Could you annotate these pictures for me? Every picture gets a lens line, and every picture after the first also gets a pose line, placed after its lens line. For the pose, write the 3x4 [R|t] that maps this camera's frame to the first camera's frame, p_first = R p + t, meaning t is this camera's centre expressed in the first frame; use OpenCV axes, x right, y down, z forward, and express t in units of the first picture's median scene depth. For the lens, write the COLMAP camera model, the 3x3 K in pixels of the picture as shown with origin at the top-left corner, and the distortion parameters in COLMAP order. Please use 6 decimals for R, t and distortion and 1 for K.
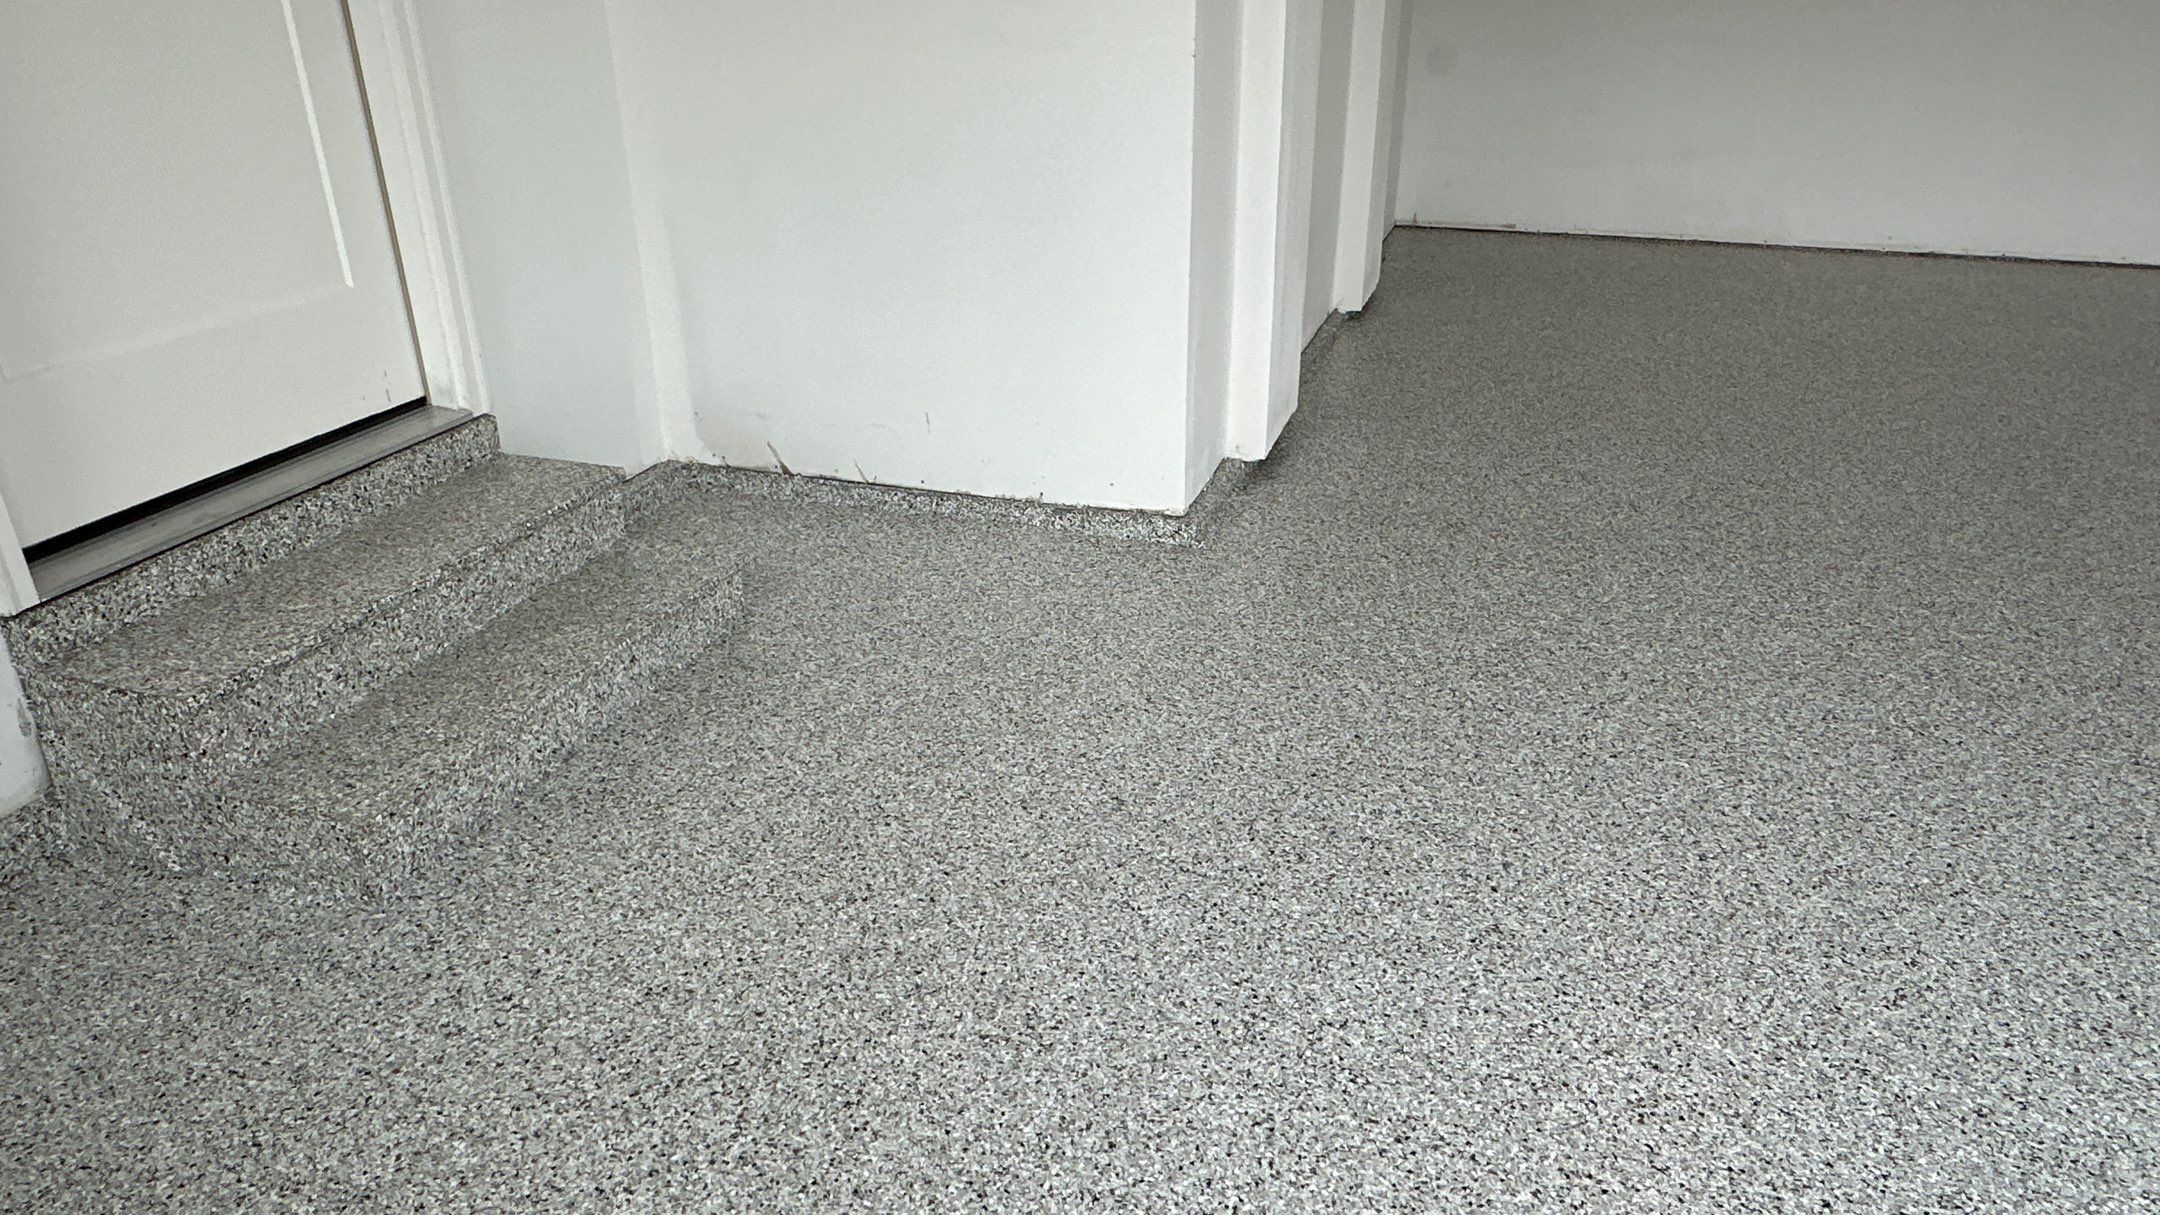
lens RADIAL K [[1426.5, 0, 1084.2], [0, 1426.5, 610.0], [0, 0, 1]] dist [-0.005523, 0.001314]
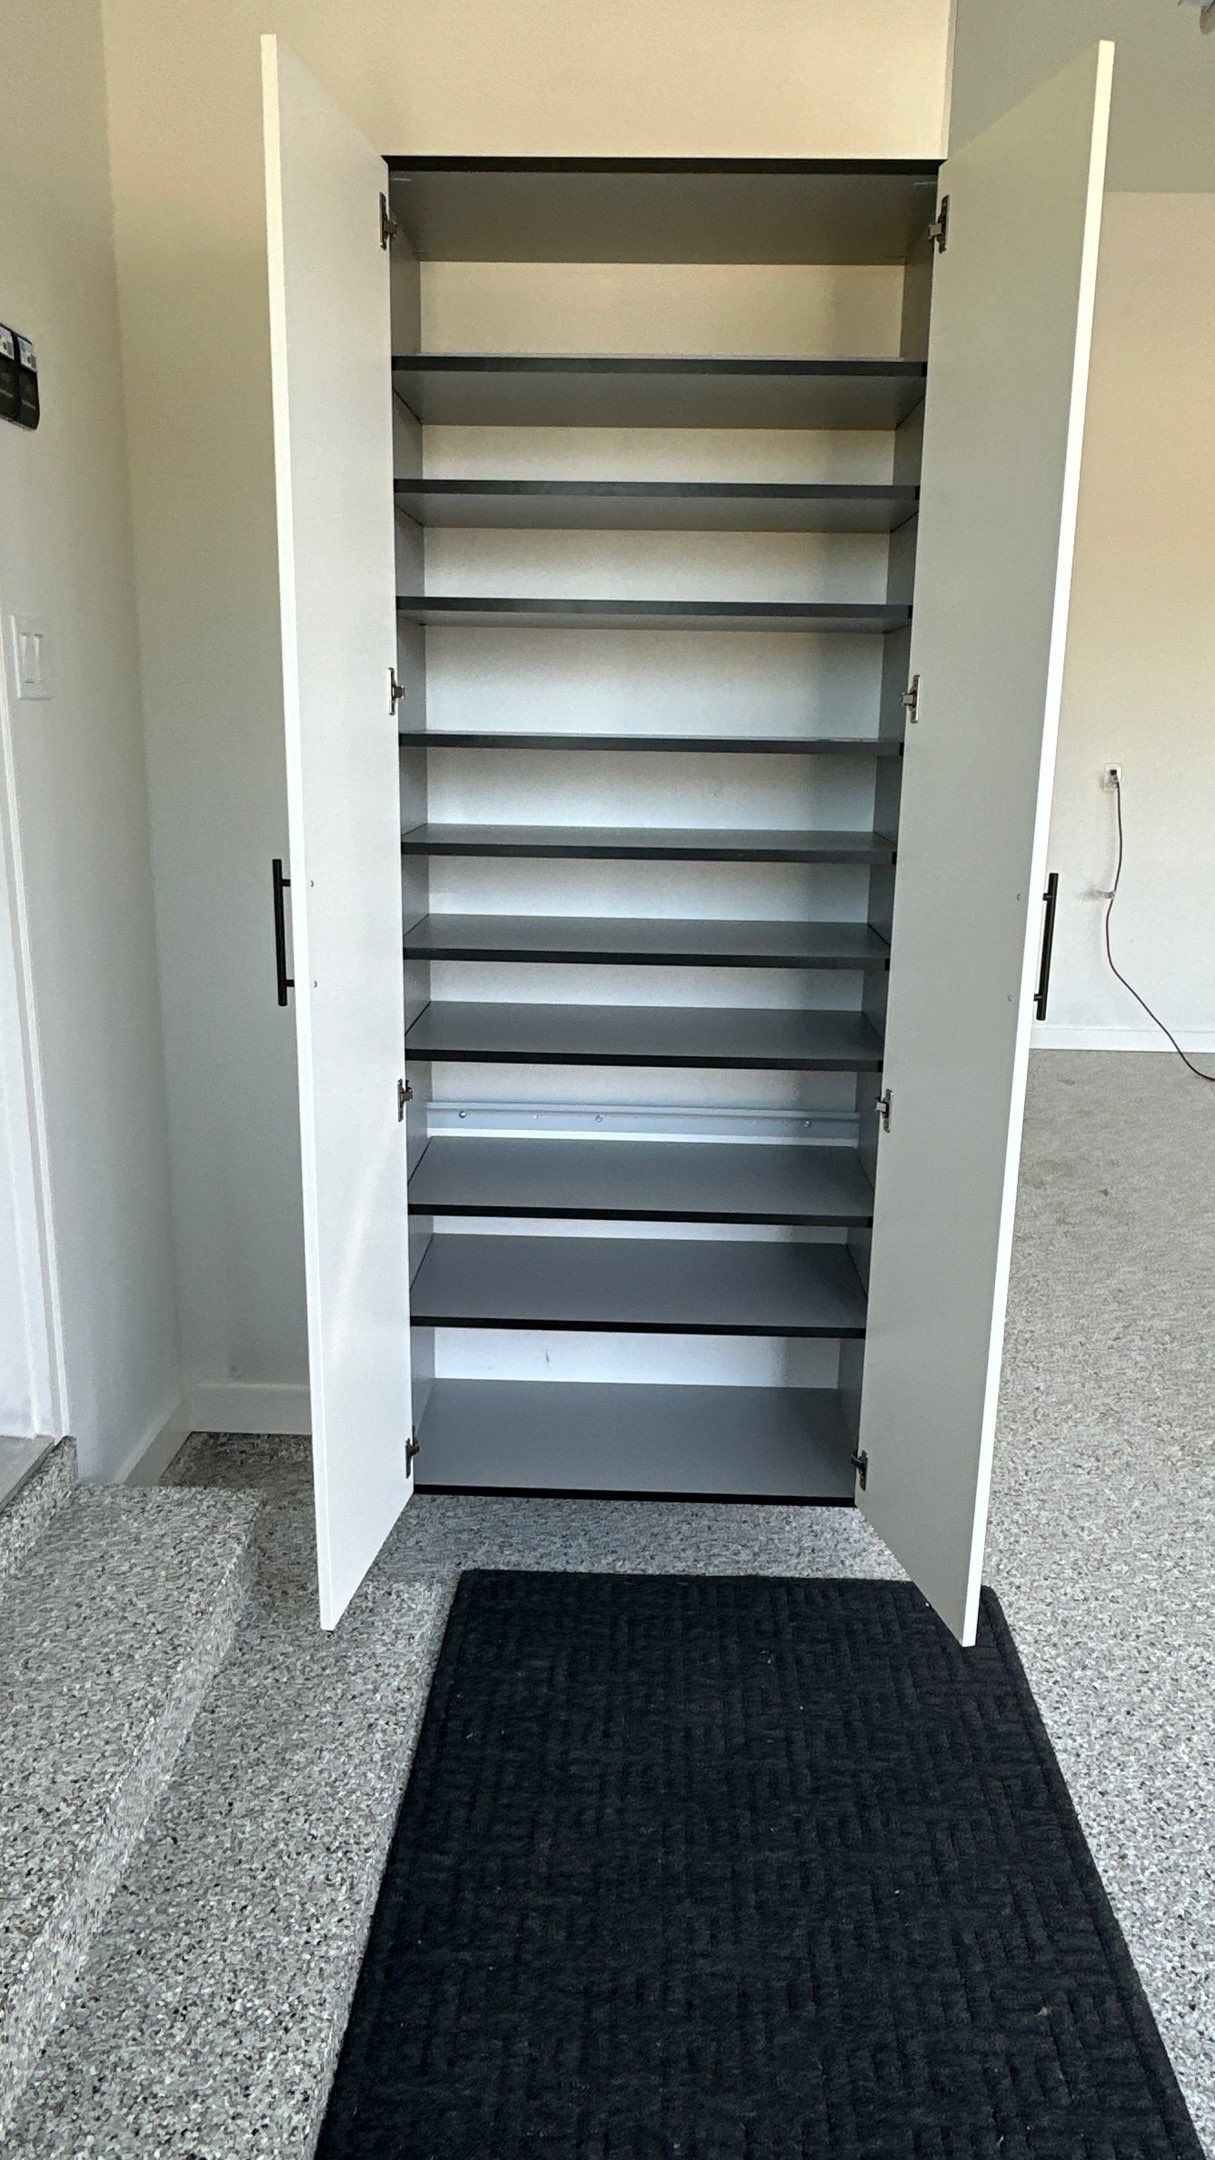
lens RADIAL K [[1458.4, 0, 603.8], [0, 1458.4, 1086.8], [0, 0, 1]] dist [-0.005423, 0.003408]
pose [[0.958019, -0.051211, 0.282094, -0.437087], [0.103924, 0.979032, -0.175204, -0.189538], [-0.267207, 0.197165, 0.943253, 0.204598]]
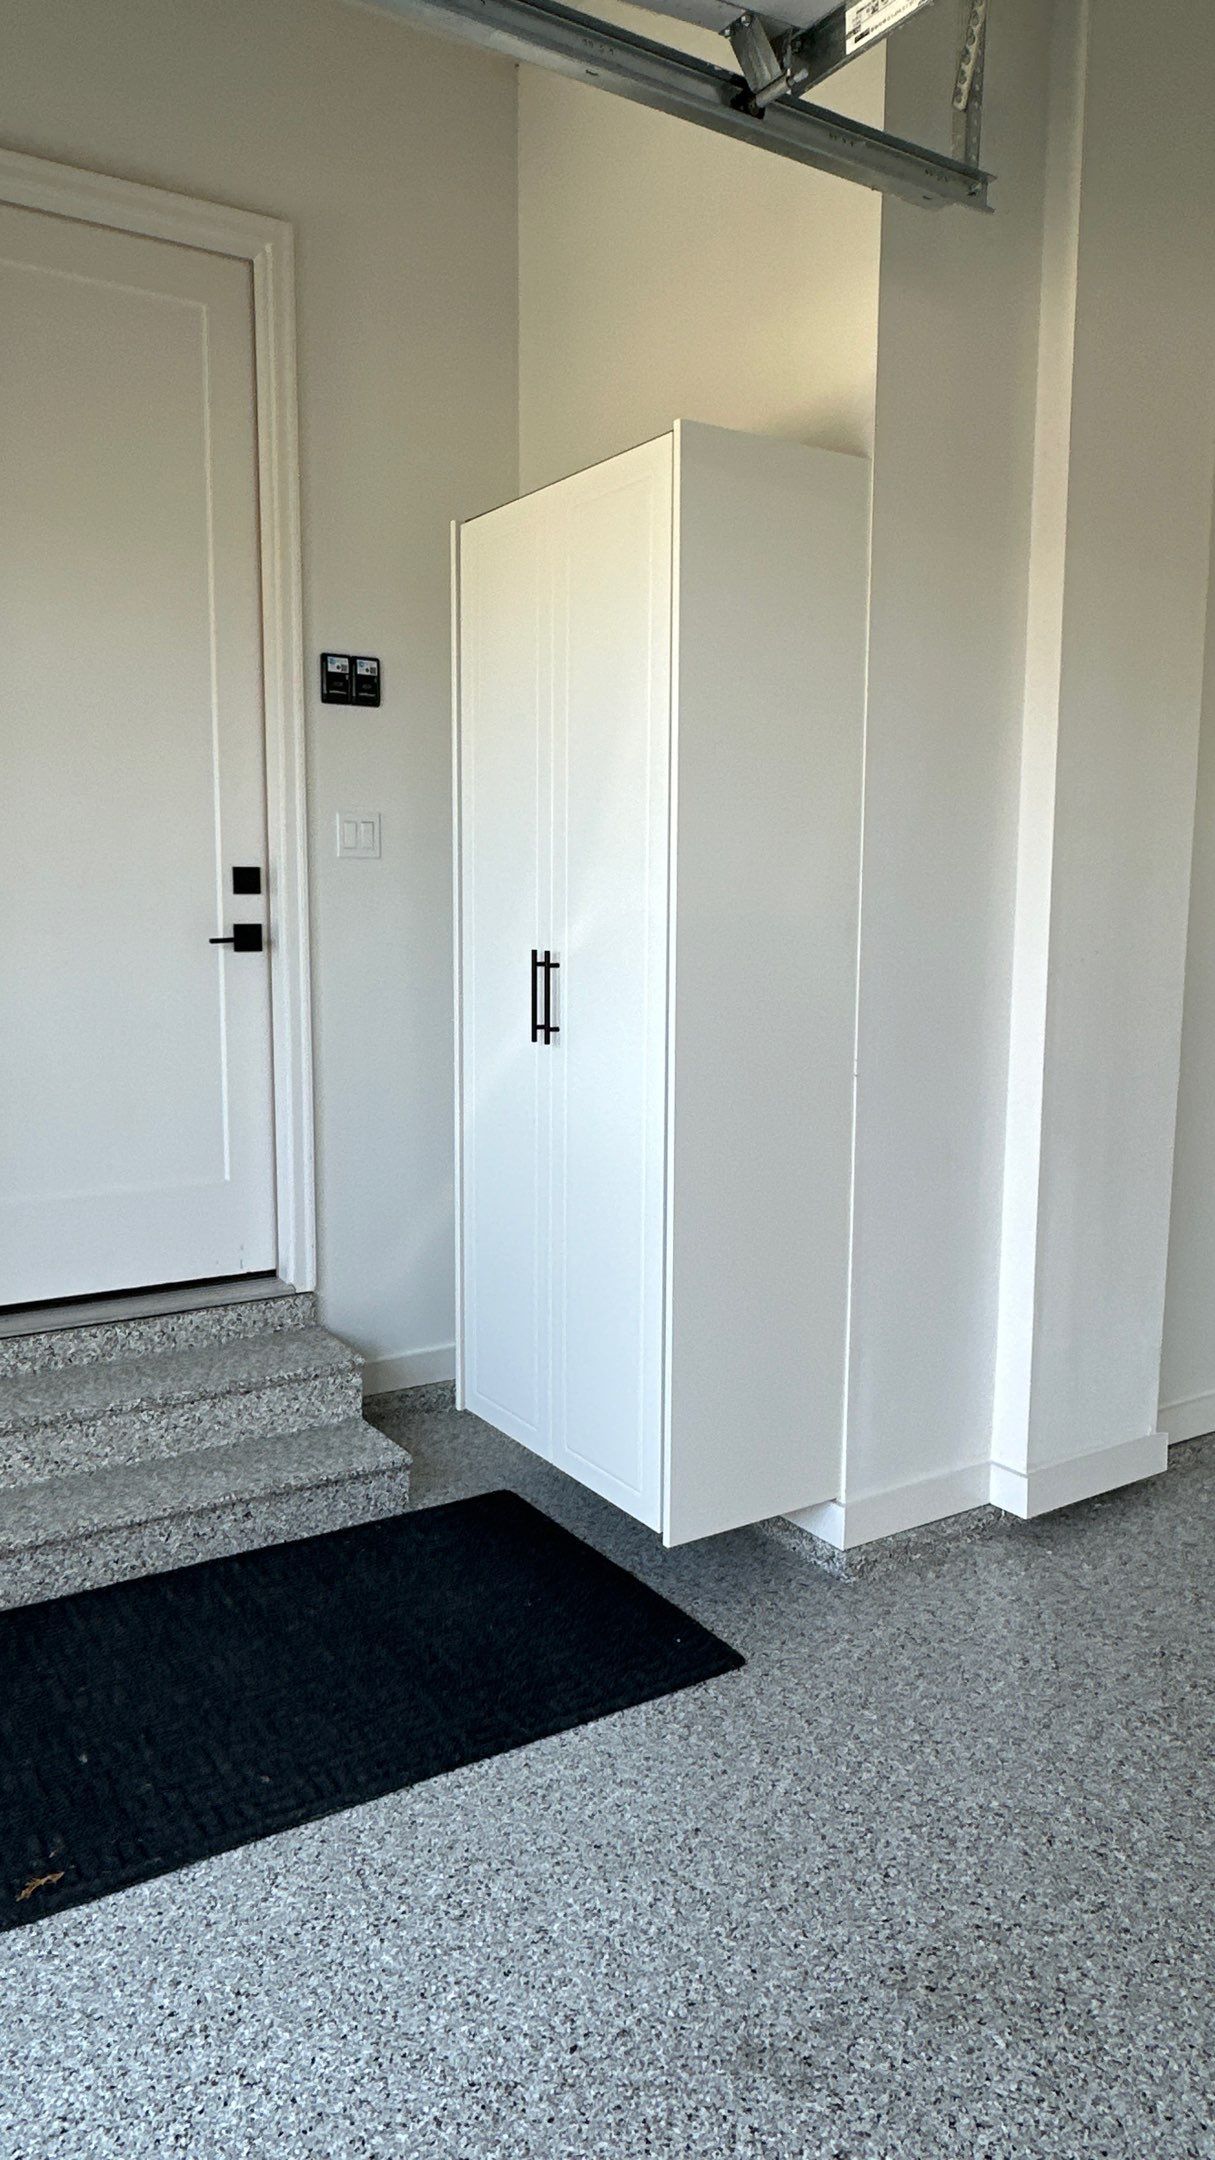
lens RADIAL K [[1458.4, 0, 603.8], [0, 1458.4, 1086.8], [0, 0, 1]] dist [-0.005423, 0.003408]
pose [[0.779939, 0.095995, -0.618450, 0.675313], [-0.278471, 0.938189, -0.205561, -0.142784], [0.560491, 0.332545, 0.758462, 0.149627]]
